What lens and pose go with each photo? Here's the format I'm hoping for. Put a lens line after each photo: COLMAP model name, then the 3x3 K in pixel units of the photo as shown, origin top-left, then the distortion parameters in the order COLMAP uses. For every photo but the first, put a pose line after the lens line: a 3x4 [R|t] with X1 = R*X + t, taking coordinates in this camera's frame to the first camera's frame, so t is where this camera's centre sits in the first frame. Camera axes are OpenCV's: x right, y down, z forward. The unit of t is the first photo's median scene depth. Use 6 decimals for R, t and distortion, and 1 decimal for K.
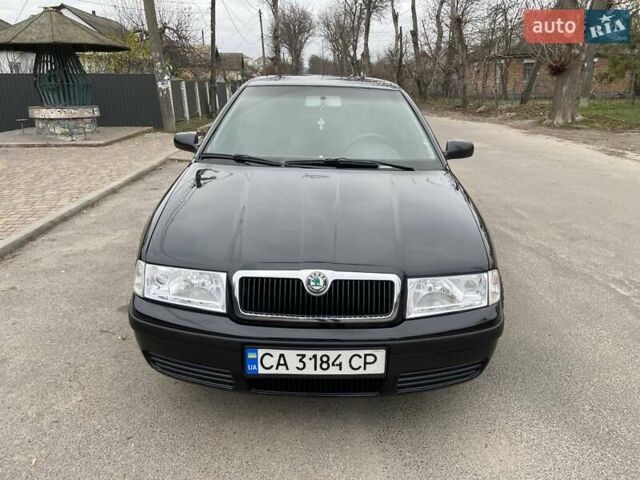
lens RADIAL K [[478.5, 0, 322.5], [0, 478.5, 240.7], [0, 0, 1]] dist [0.131780, -0.157356]
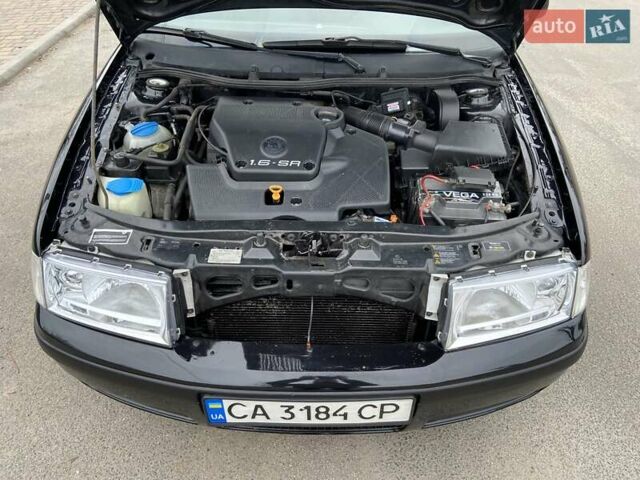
lens RADIAL K [[500.3, 0, 320.0], [0, 500.3, 240.0], [0, 0, 1]] dist [0.003098, -0.004146]
pose [[0.999907, -0.002249, -0.013485, 0.011319], [0.006660, 0.941548, 0.336813, -0.213975], [0.011939, -0.336871, 0.941475, 0.415268]]
